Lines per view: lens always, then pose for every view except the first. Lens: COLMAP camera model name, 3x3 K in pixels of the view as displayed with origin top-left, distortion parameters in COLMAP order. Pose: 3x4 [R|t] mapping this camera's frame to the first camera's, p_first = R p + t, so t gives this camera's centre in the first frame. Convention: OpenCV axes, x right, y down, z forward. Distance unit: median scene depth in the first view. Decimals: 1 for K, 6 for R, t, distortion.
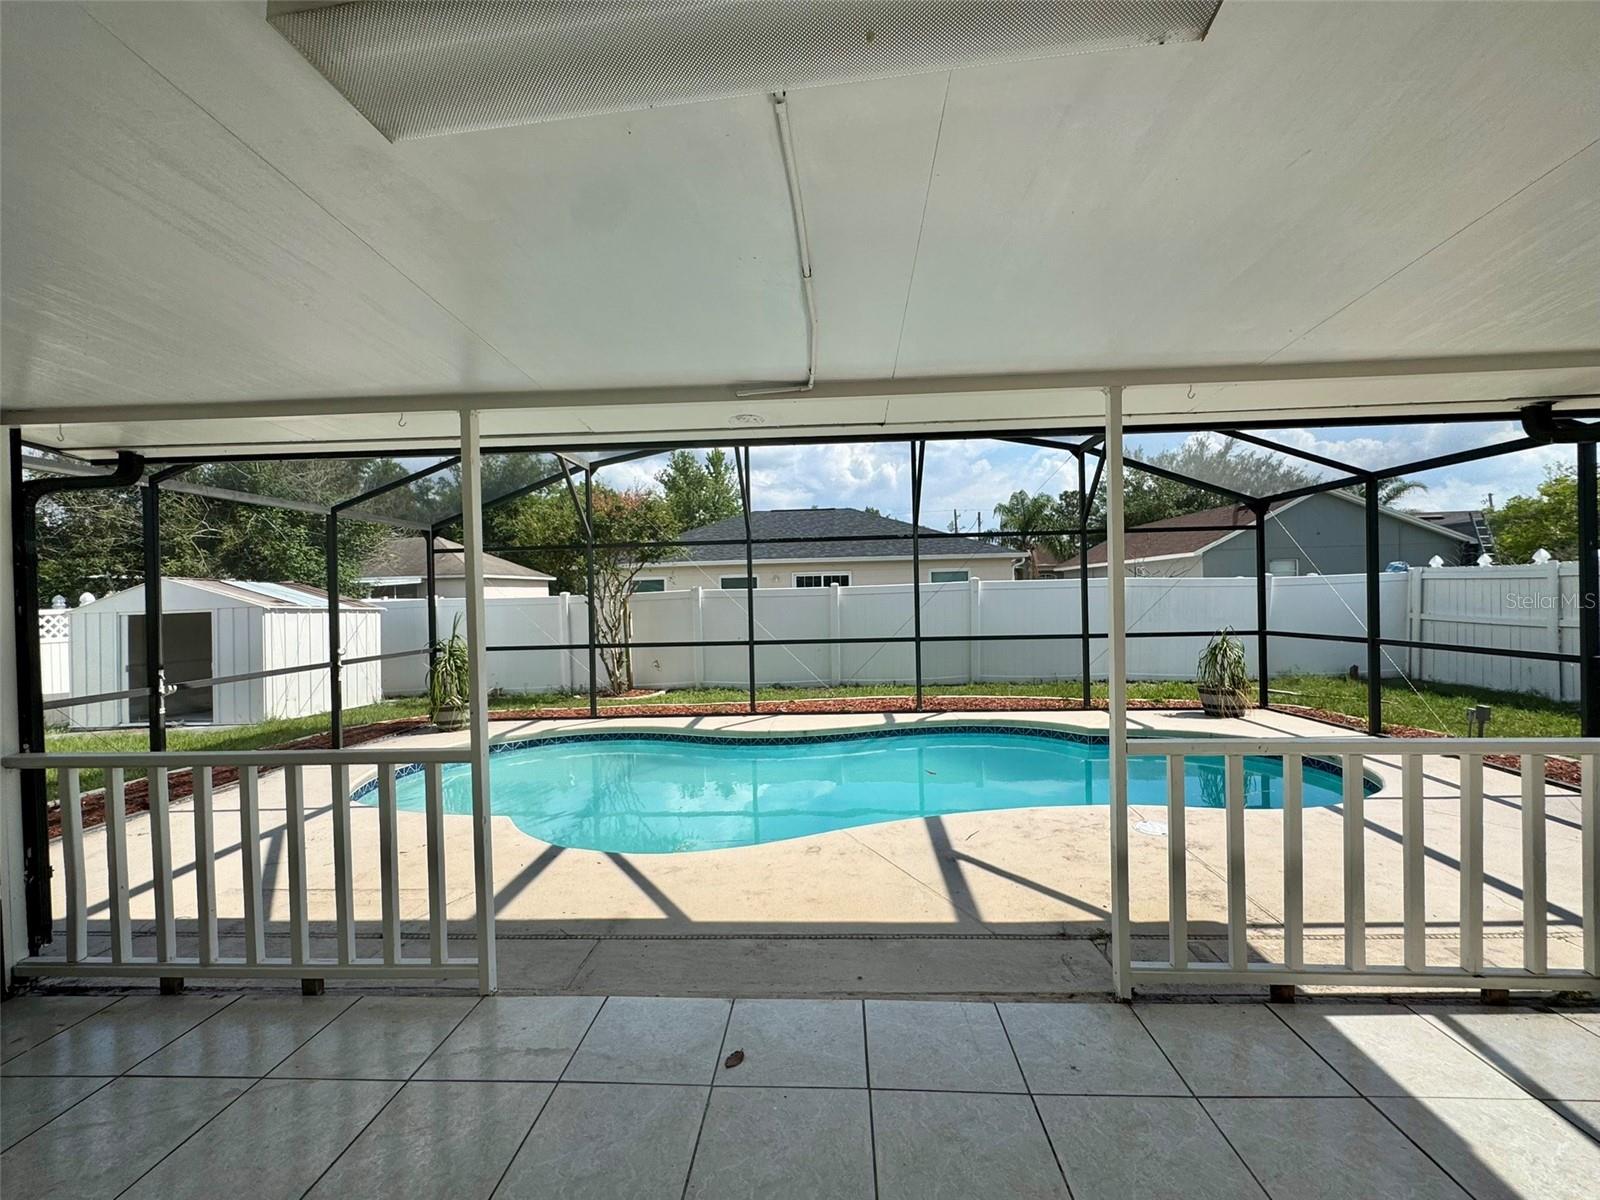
lens RADIAL K [[678.0, 0, 800.0], [0, 678.0, 600.0], [0, 0, 1]] dist [0.001114, 0.000062]
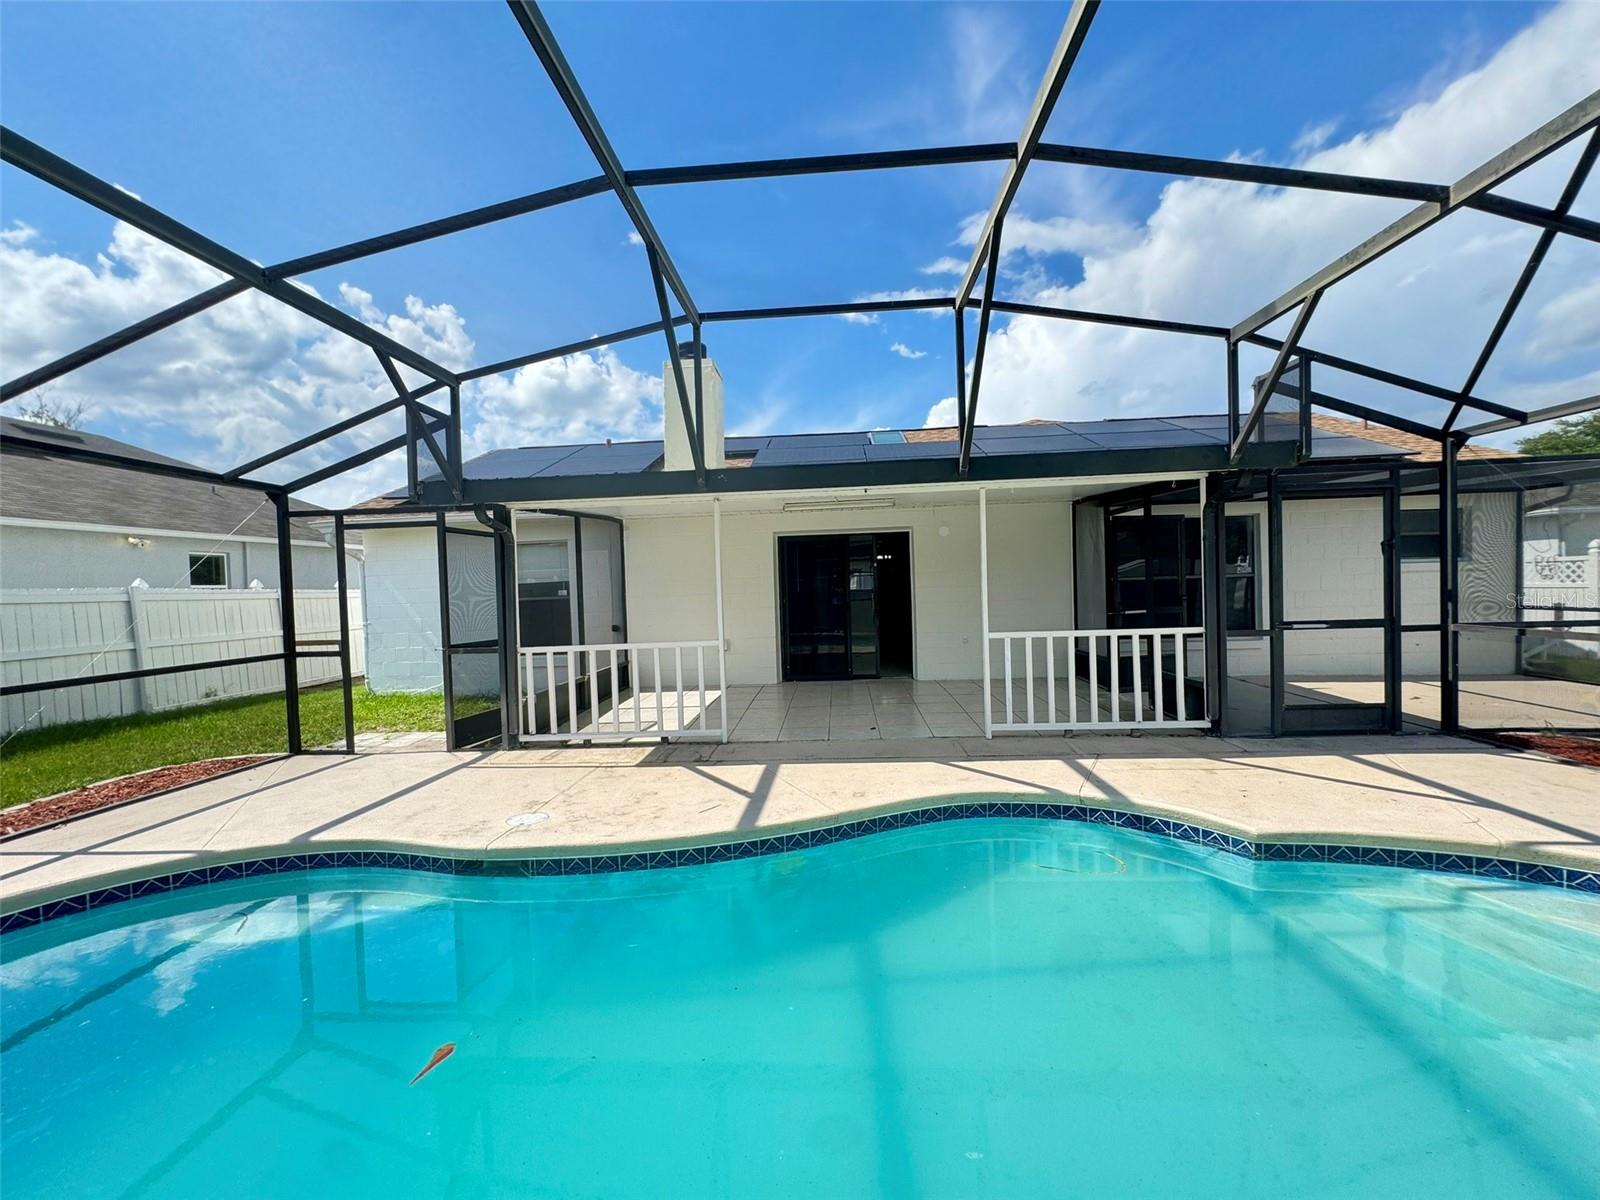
lens RADIAL K [[644.0, 0, 800.0], [0, 644.0, 600.0], [0, 0, 1]] dist [-0.001097, -0.000225]
pose [[-0.998507, 0.052657, 0.014524, 0.103920], [0.053097, 0.998084, 0.031779, -0.014150], [-0.012823, 0.032502, -0.999389, 2.137308]]
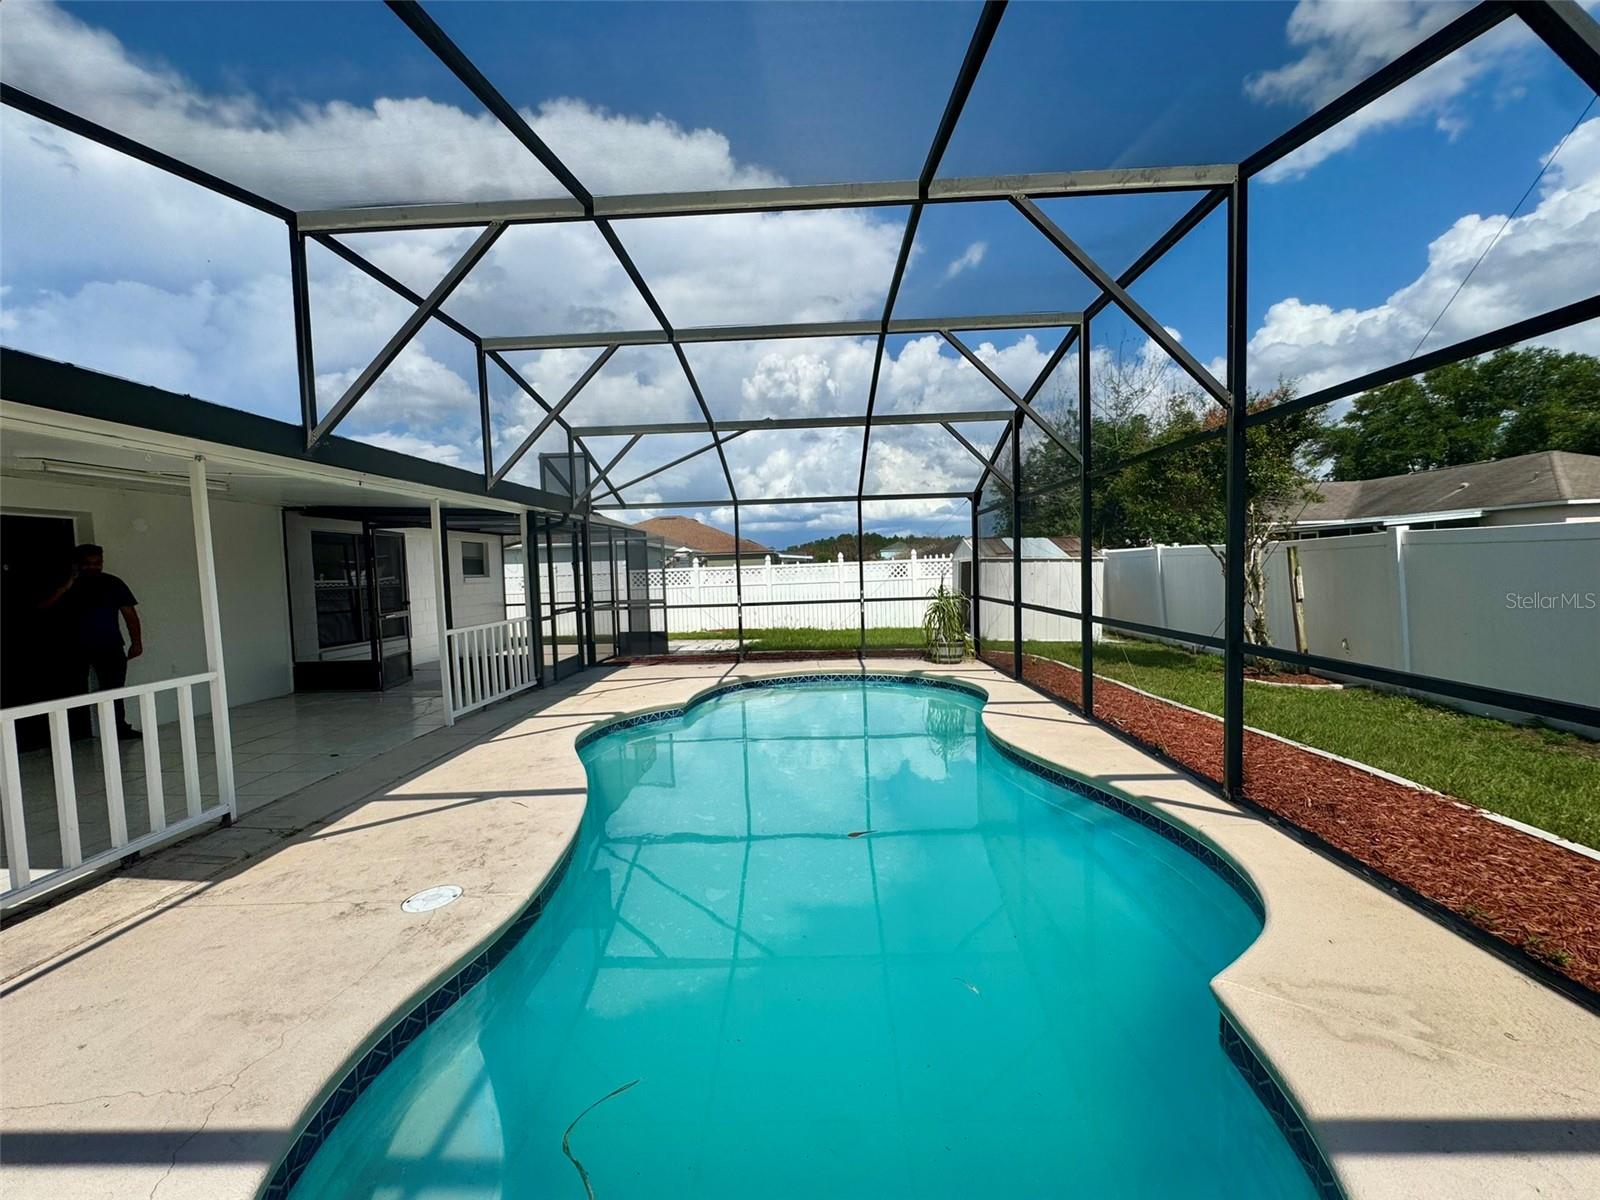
lens RADIAL K [[644.0, 0, 800.0], [0, 644.0, 600.0], [0, 0, 1]] dist [-0.001097, -0.000225]
pose [[0.025177, 0.066254, -0.997485, 1.302308], [0.035442, 0.997115, 0.067124, -0.016118], [0.999055, -0.037043, 0.022756, 1.506564]]
